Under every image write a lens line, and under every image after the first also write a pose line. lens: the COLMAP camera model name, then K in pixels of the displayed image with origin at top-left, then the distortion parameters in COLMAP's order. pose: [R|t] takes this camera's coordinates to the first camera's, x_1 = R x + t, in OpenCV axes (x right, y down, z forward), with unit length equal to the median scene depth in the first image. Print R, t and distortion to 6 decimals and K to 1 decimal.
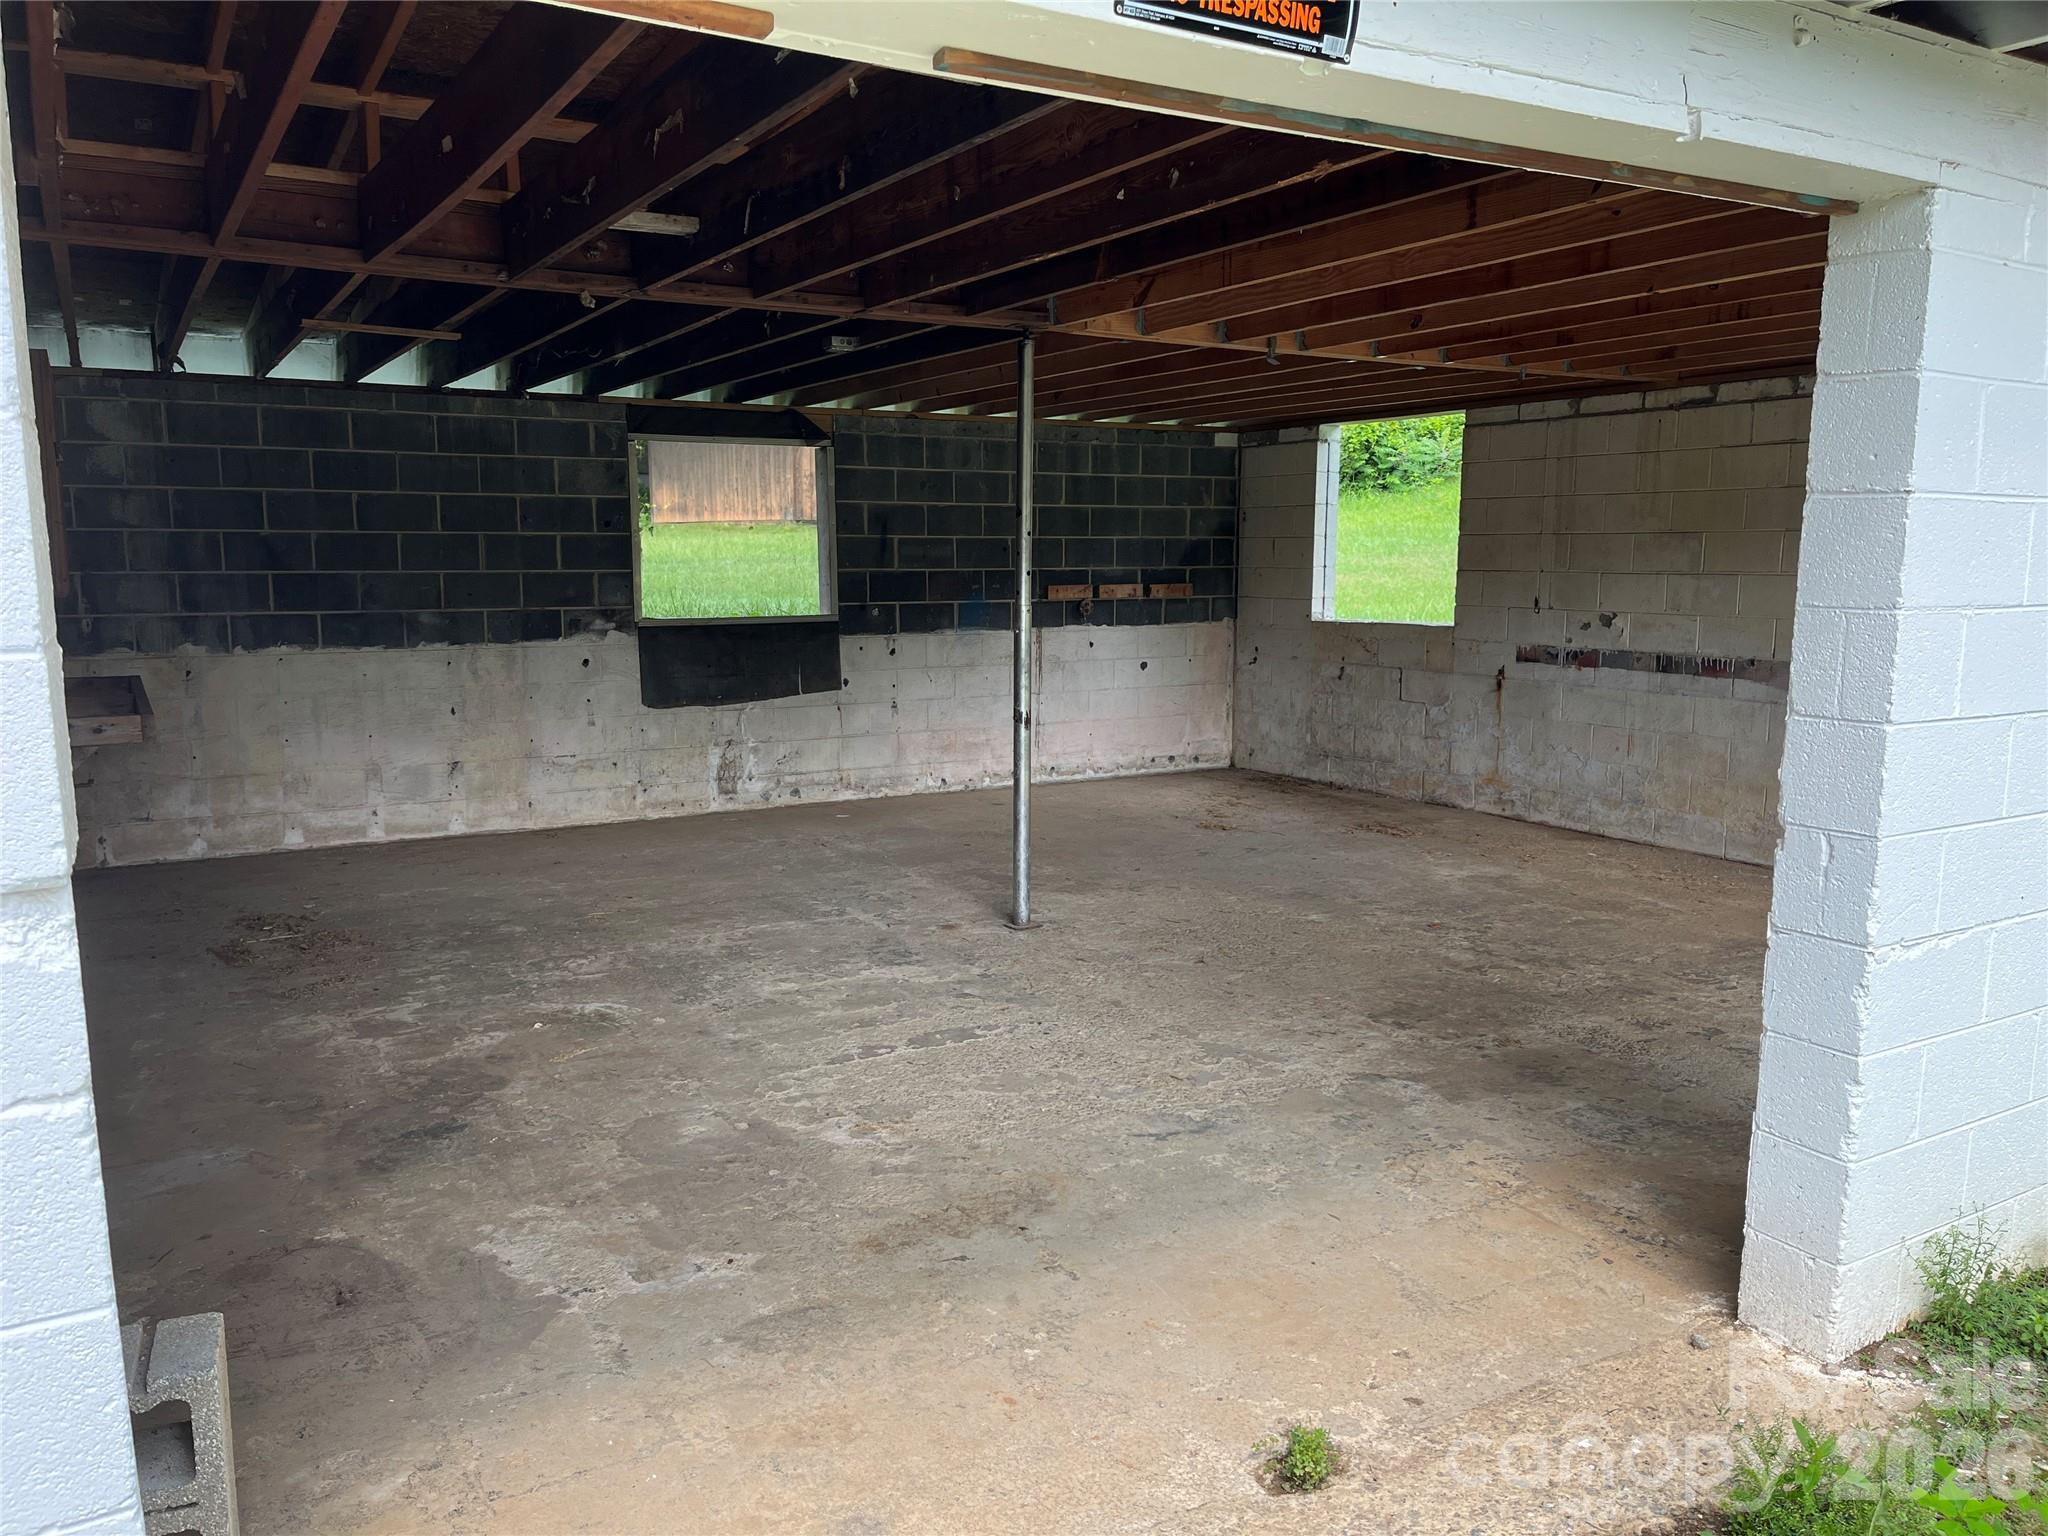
lens RADIAL K [[1546.4, 0, 1012.6], [0, 1546.4, 772.8], [0, 0, 1]] dist [0.047751, -0.044578]
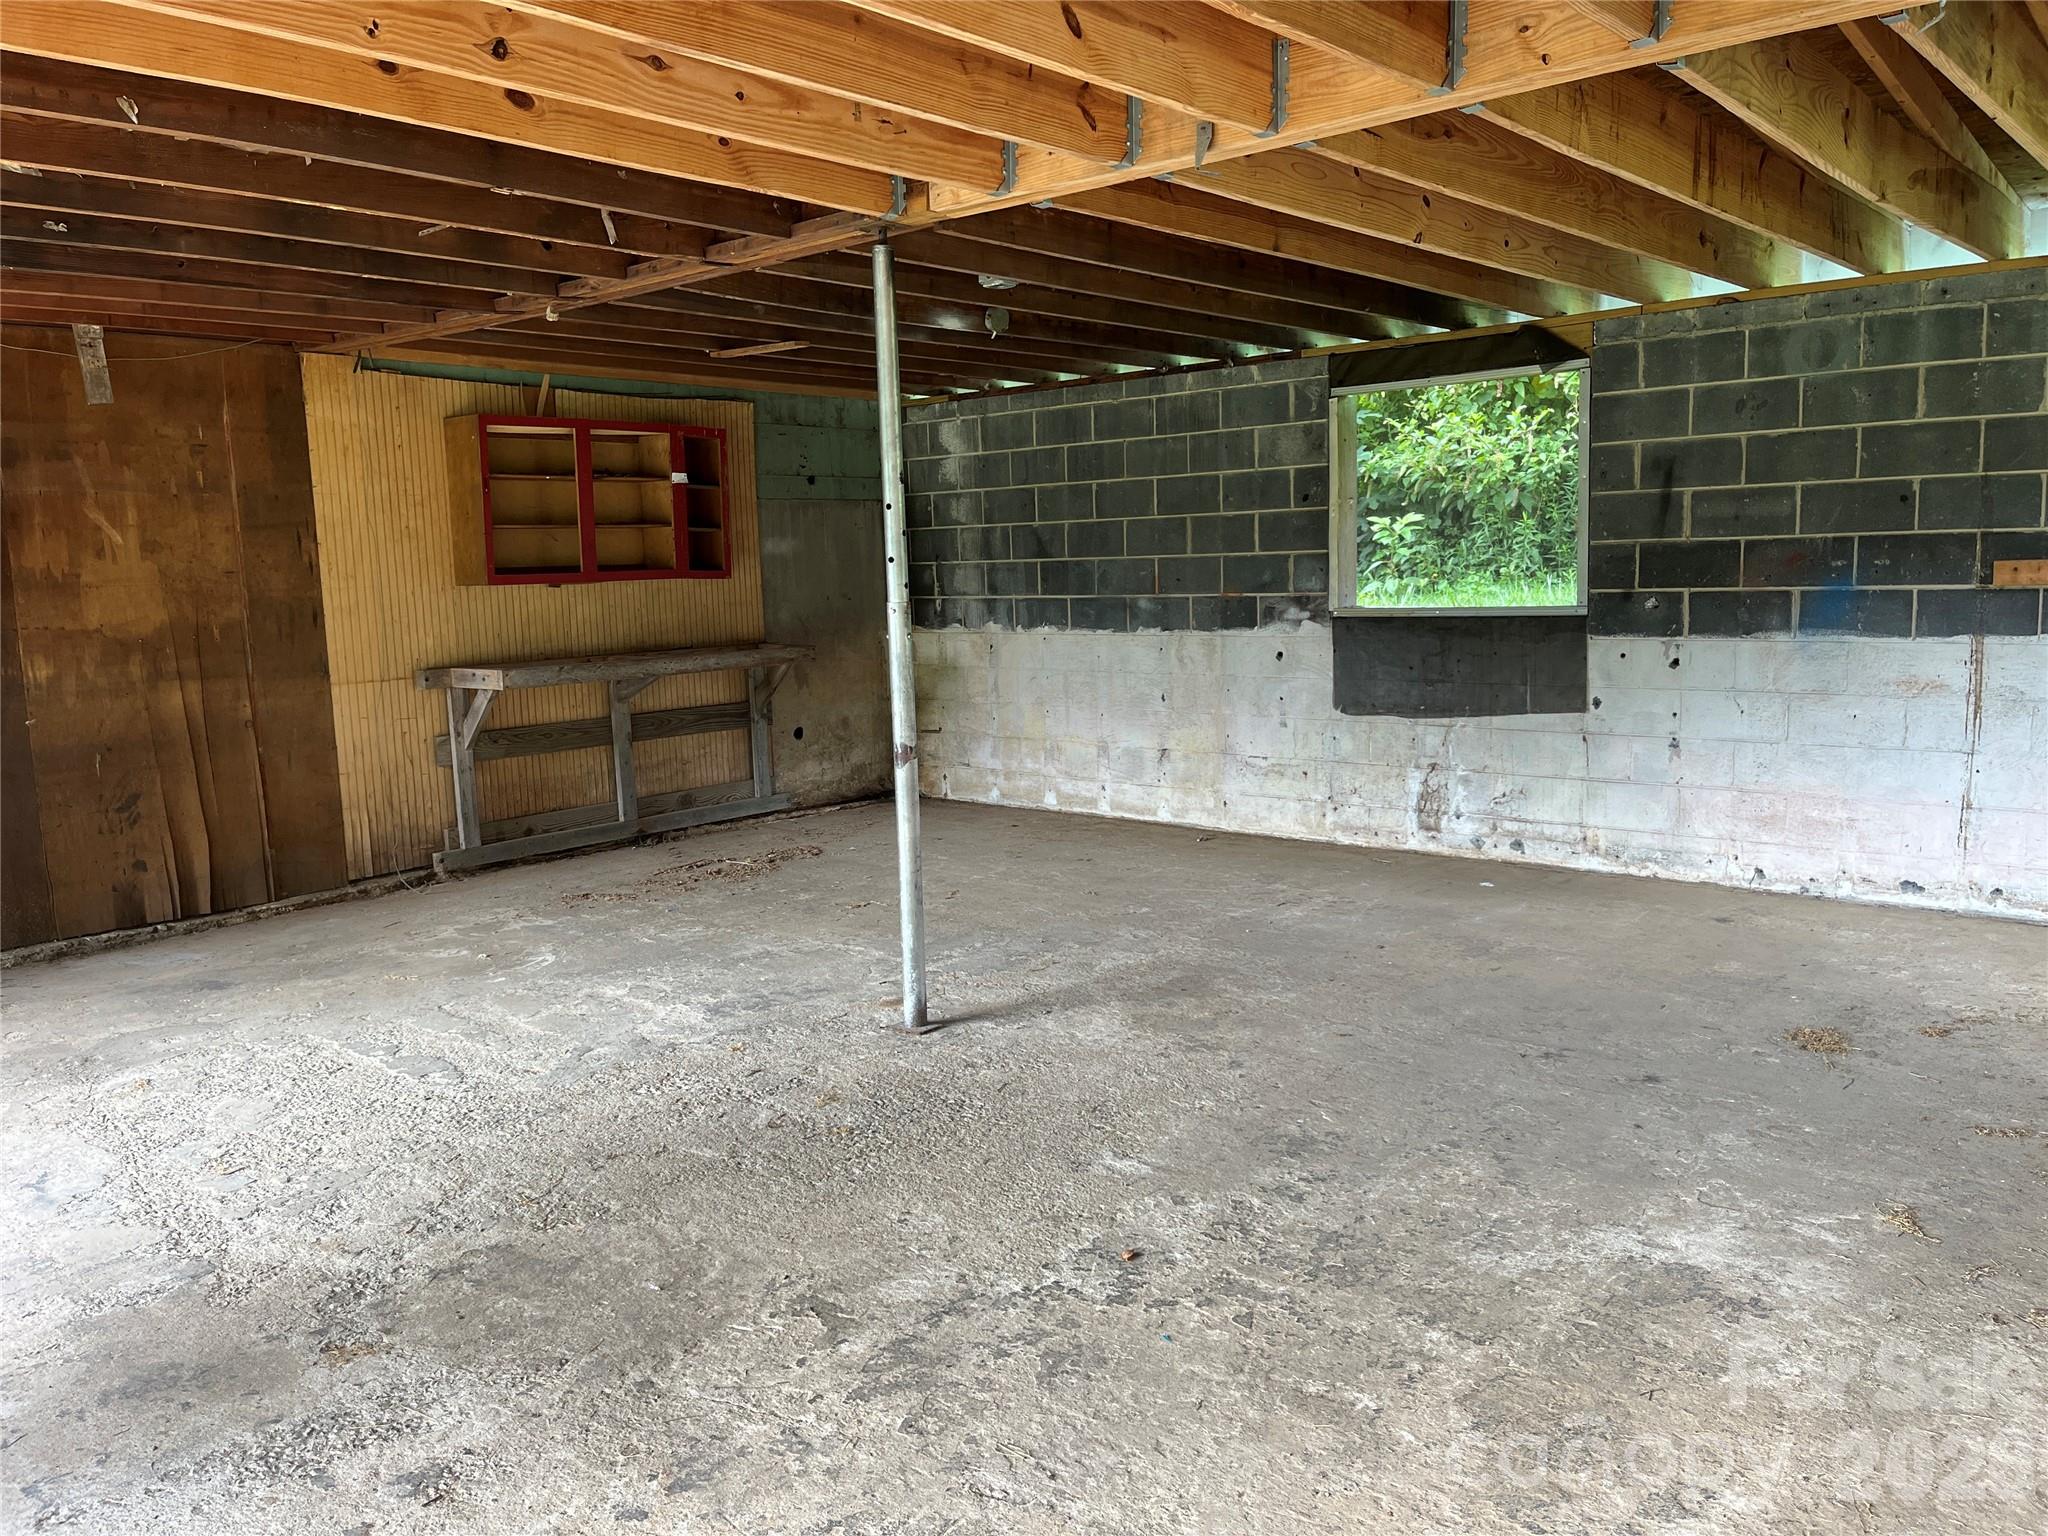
lens RADIAL K [[1546.4, 0, 1015.9], [0, 1546.4, 763.3], [0, 0, 1]] dist [0.047751, -0.044578]
pose [[0.305660, 0.117008, -0.944924, 0.531554], [-0.103129, 0.990650, 0.089310, -0.074364], [0.946539, 0.070150, 0.314869, 0.588377]]
